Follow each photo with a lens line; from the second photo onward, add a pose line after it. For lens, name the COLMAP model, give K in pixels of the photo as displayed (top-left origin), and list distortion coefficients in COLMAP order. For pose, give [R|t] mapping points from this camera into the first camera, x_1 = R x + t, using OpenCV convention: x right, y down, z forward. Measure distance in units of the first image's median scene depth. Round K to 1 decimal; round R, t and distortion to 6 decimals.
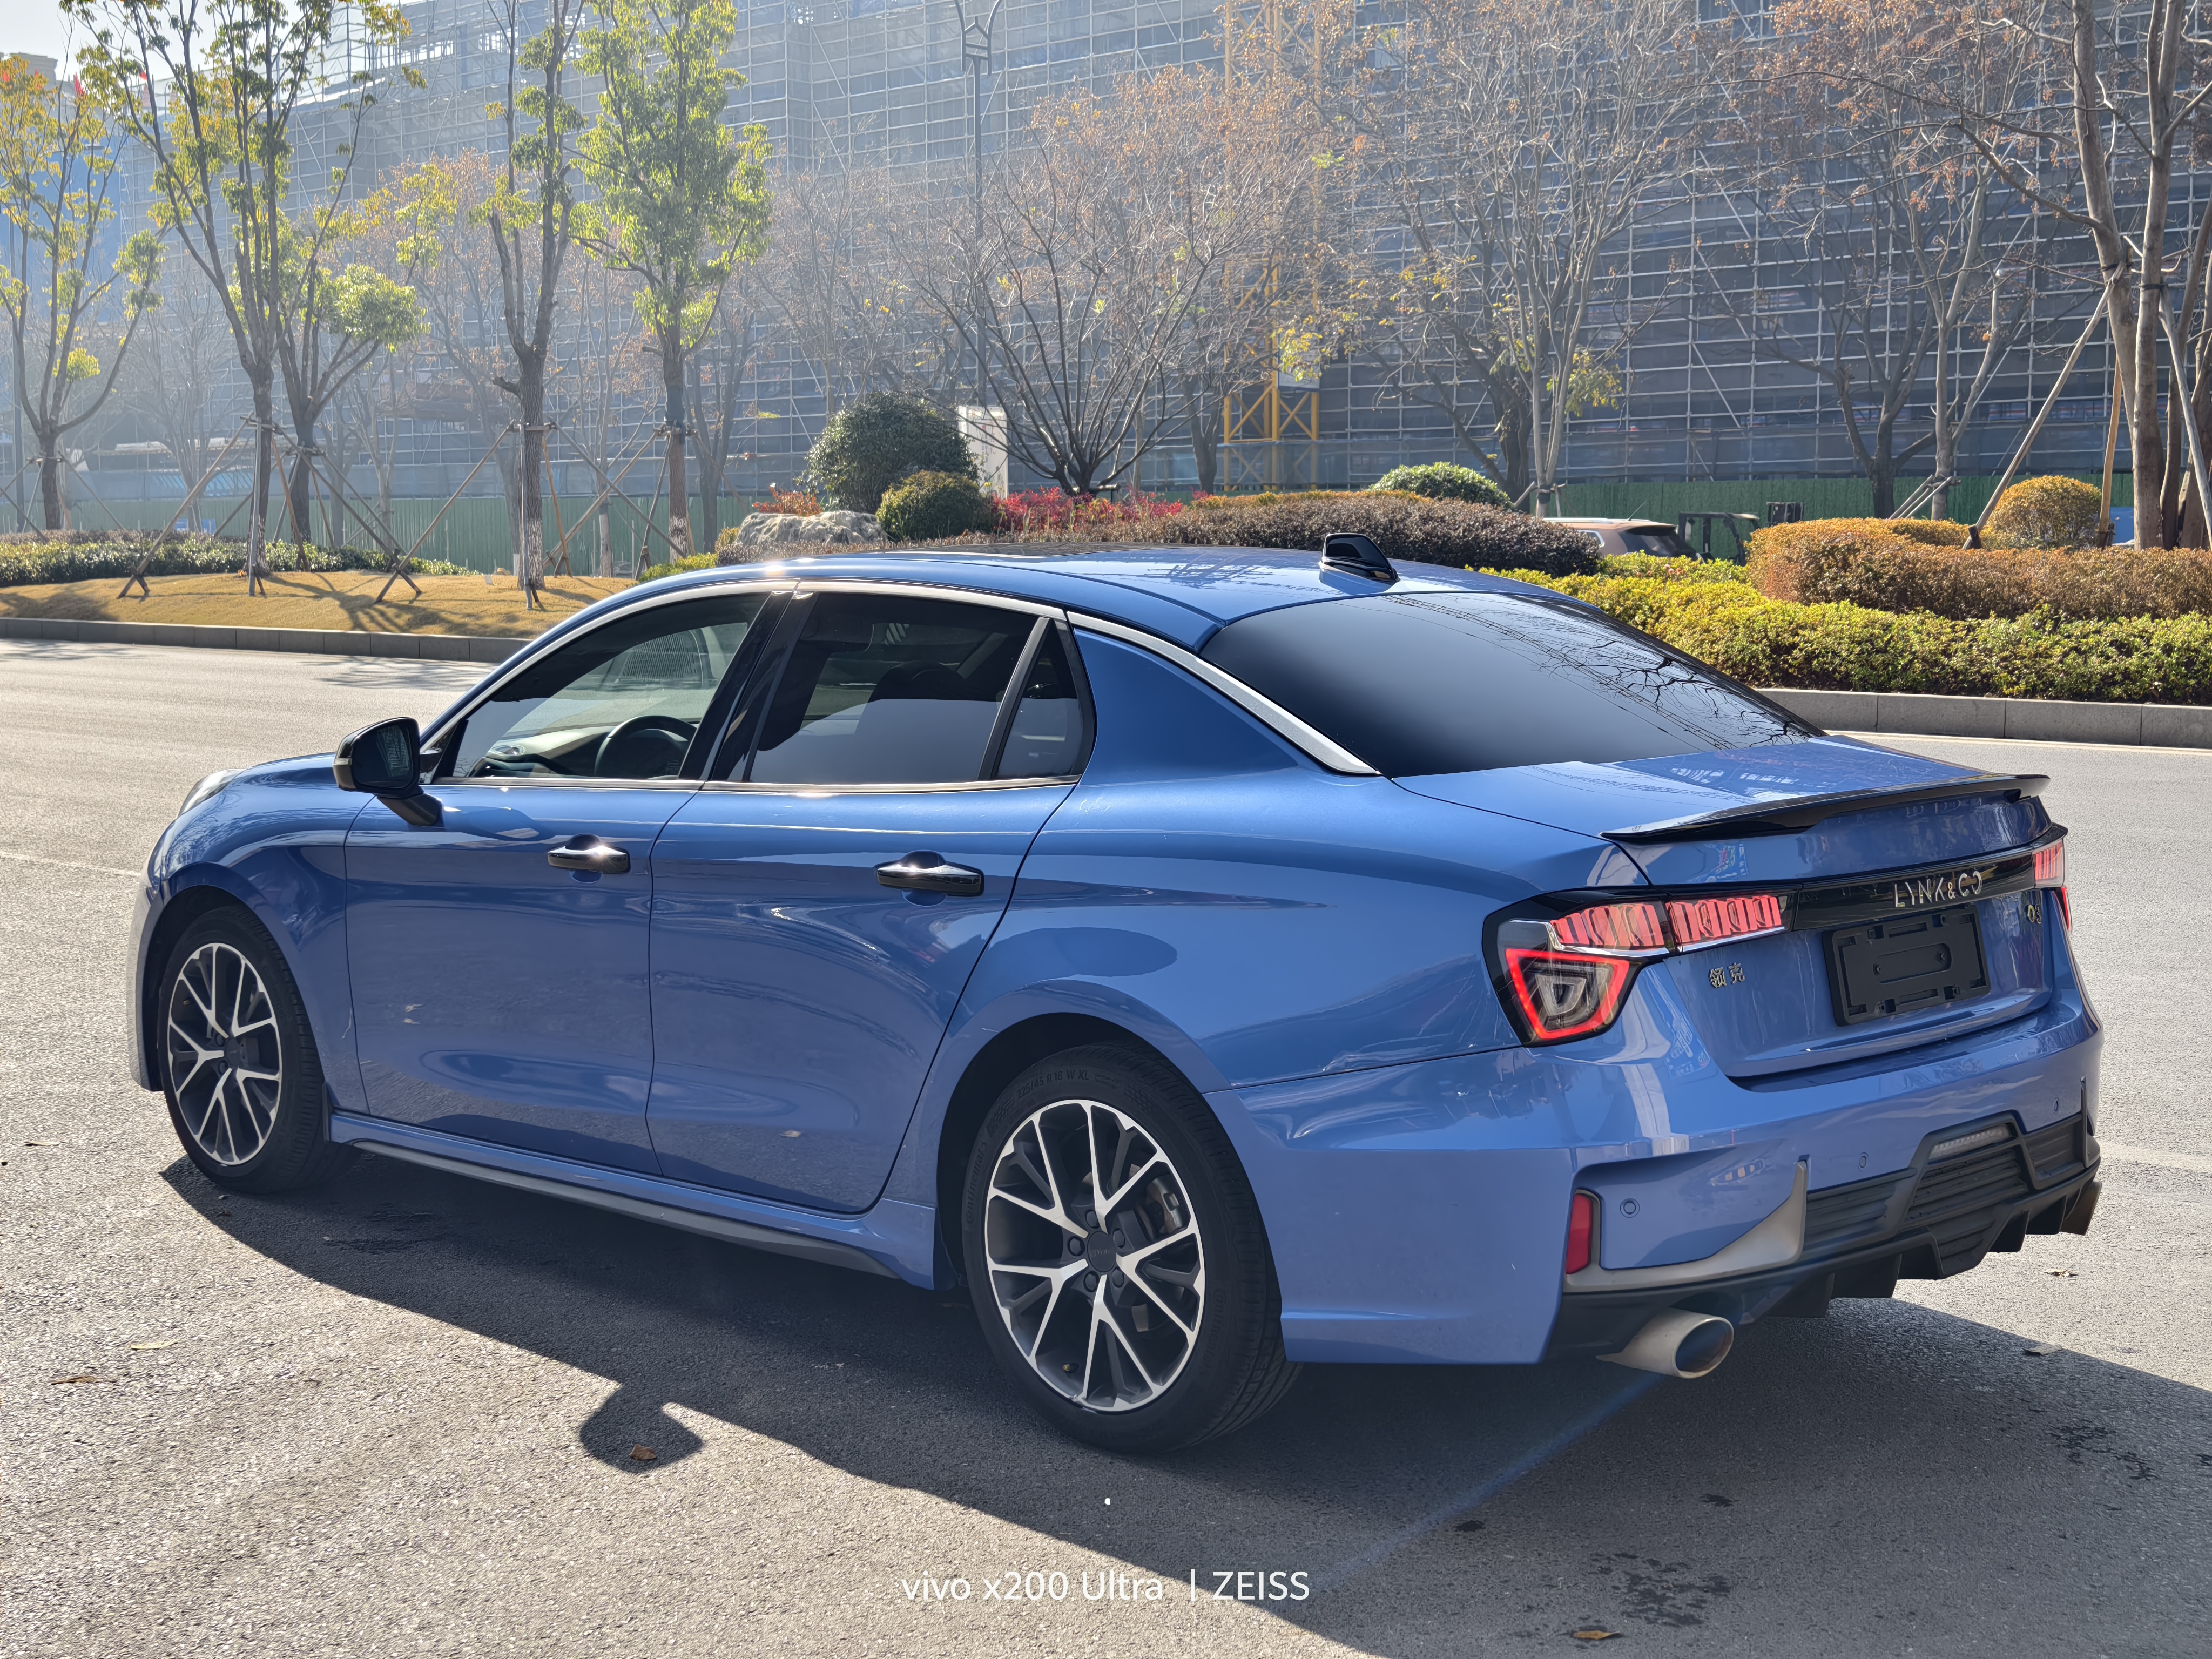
lens RADIAL K [[2904.8, 0, 1093.0], [0, 2904.8, 830.4], [0, 0, 1]] dist [0.215185, -0.785160]
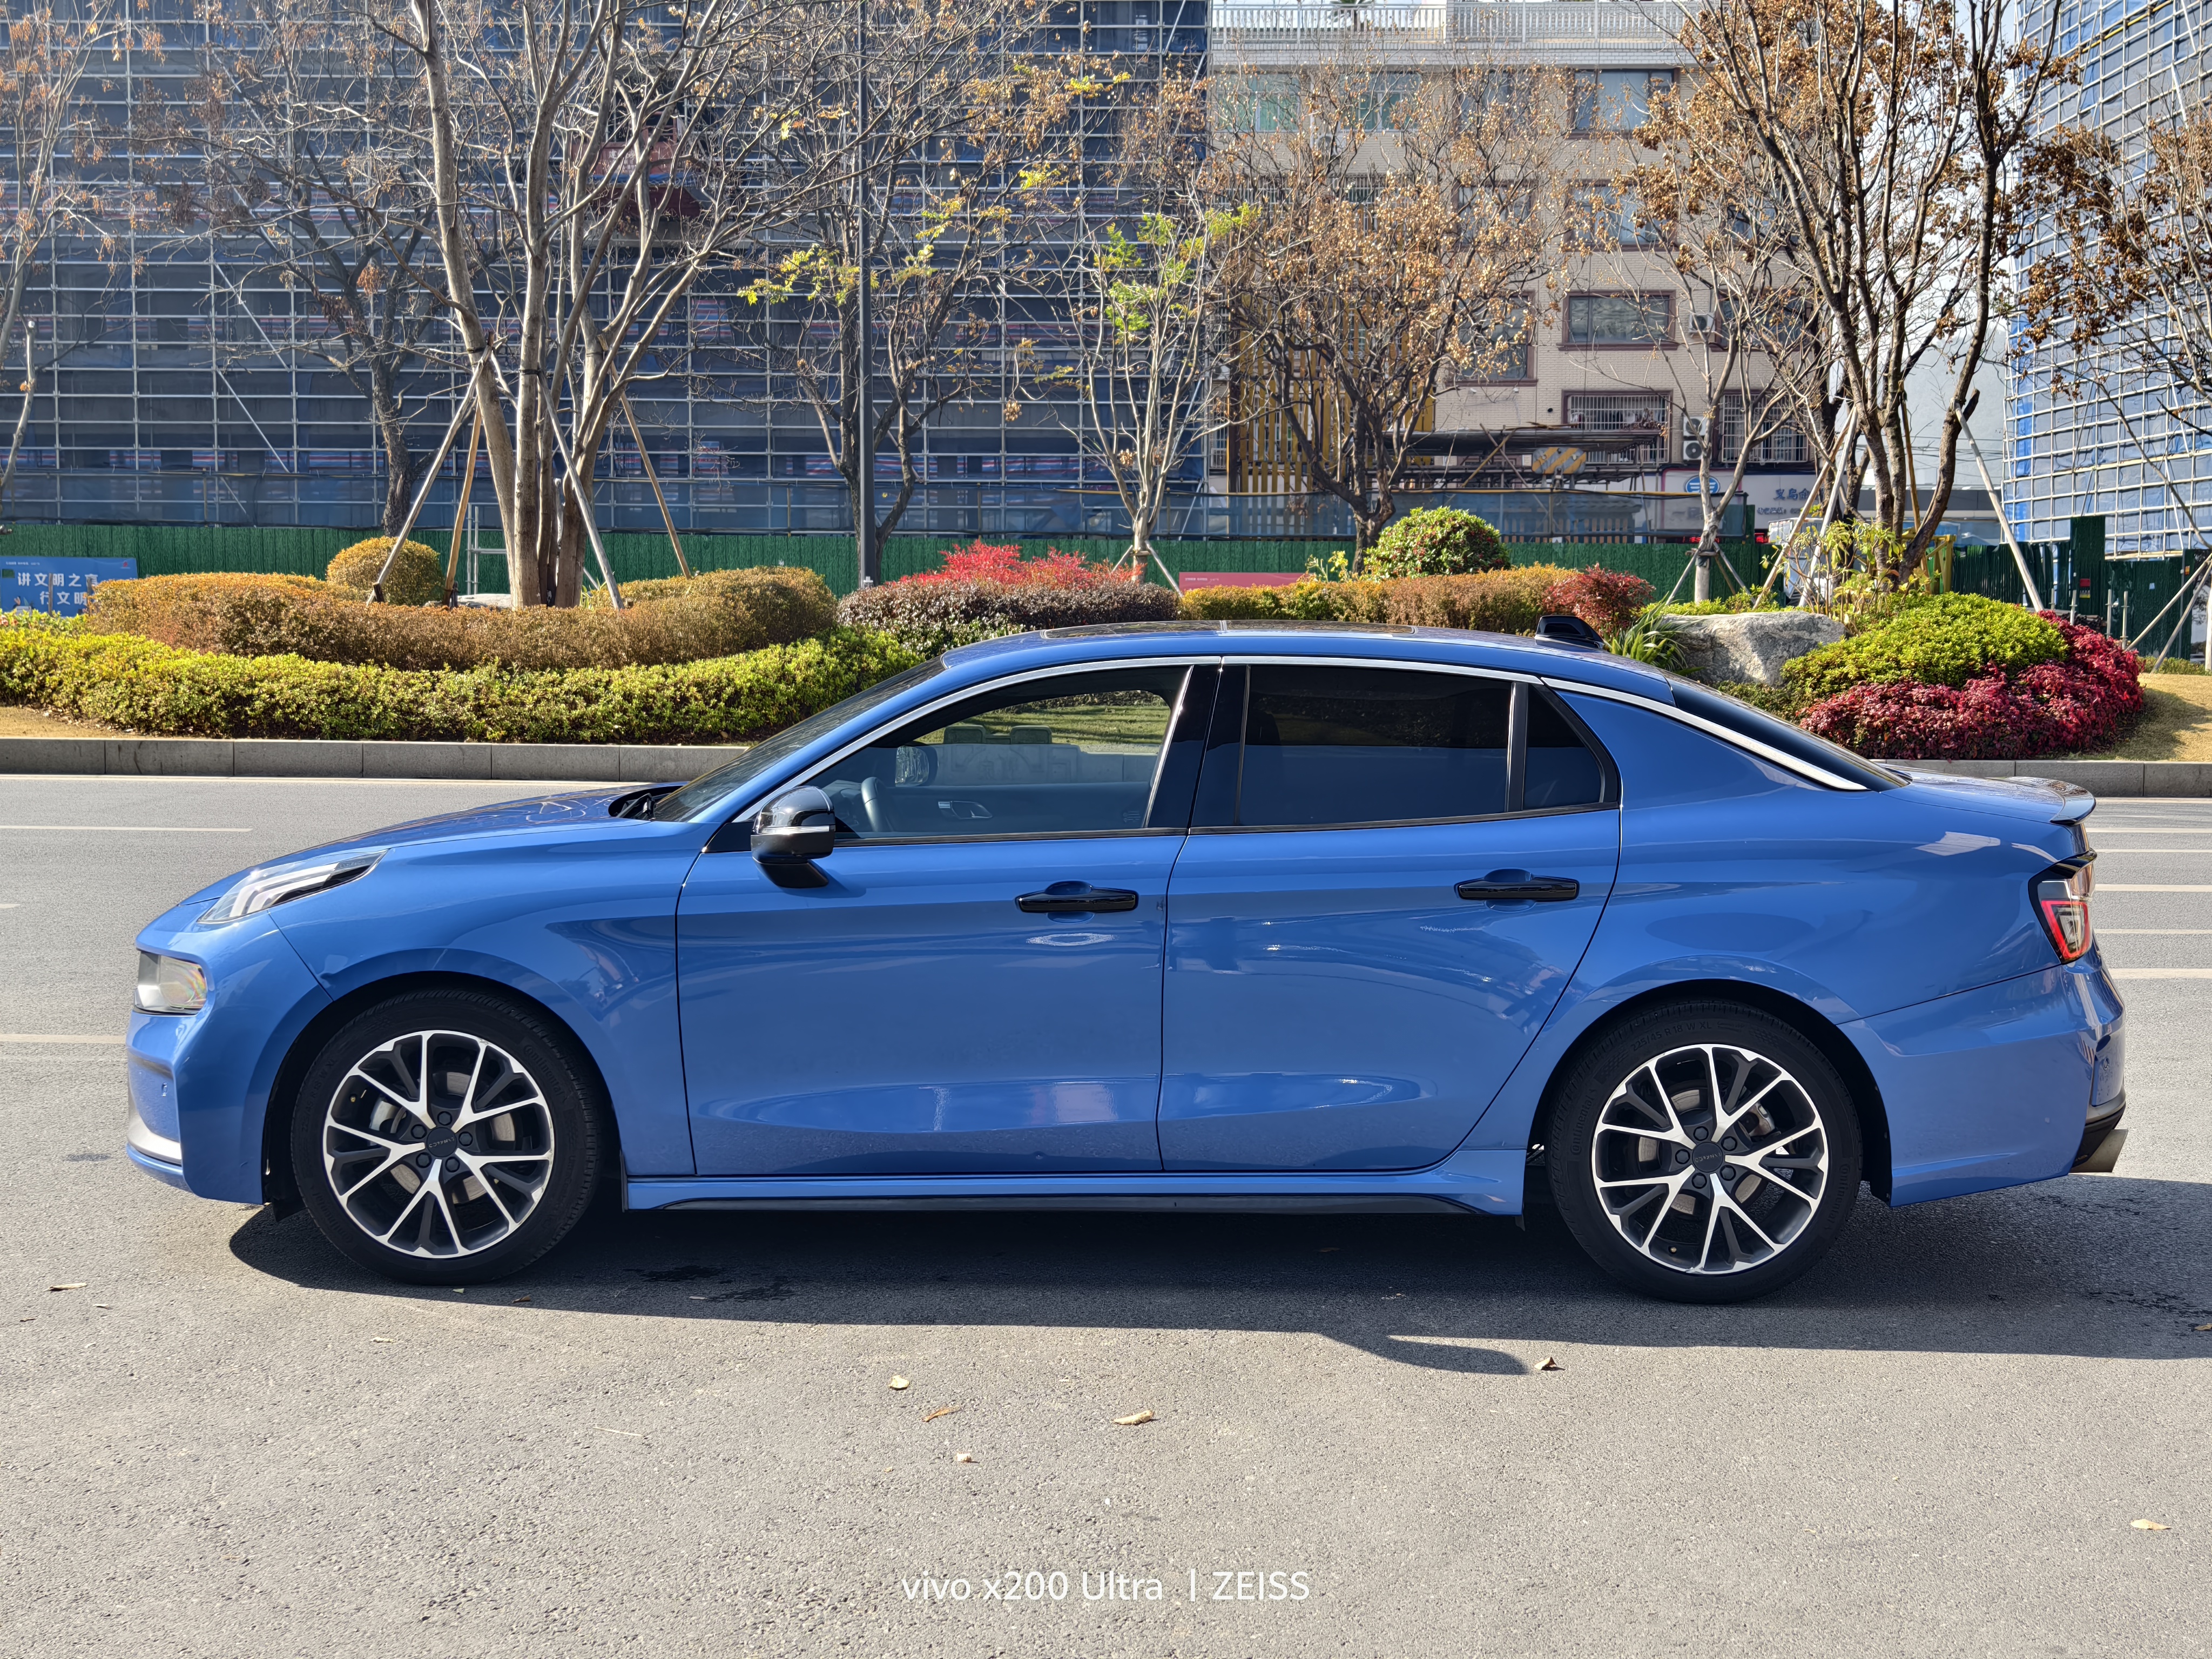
lens RADIAL K [[2904.8, 0, 1093.0], [0, 2904.8, 830.4], [0, 0, 1]] dist [0.215185, -0.785160]
pose [[0.733832, -0.046964, 0.677705, -0.799908], [0.057334, 0.998330, 0.007101, -0.021978], [-0.676907, 0.033645, 0.735299, 0.143951]]
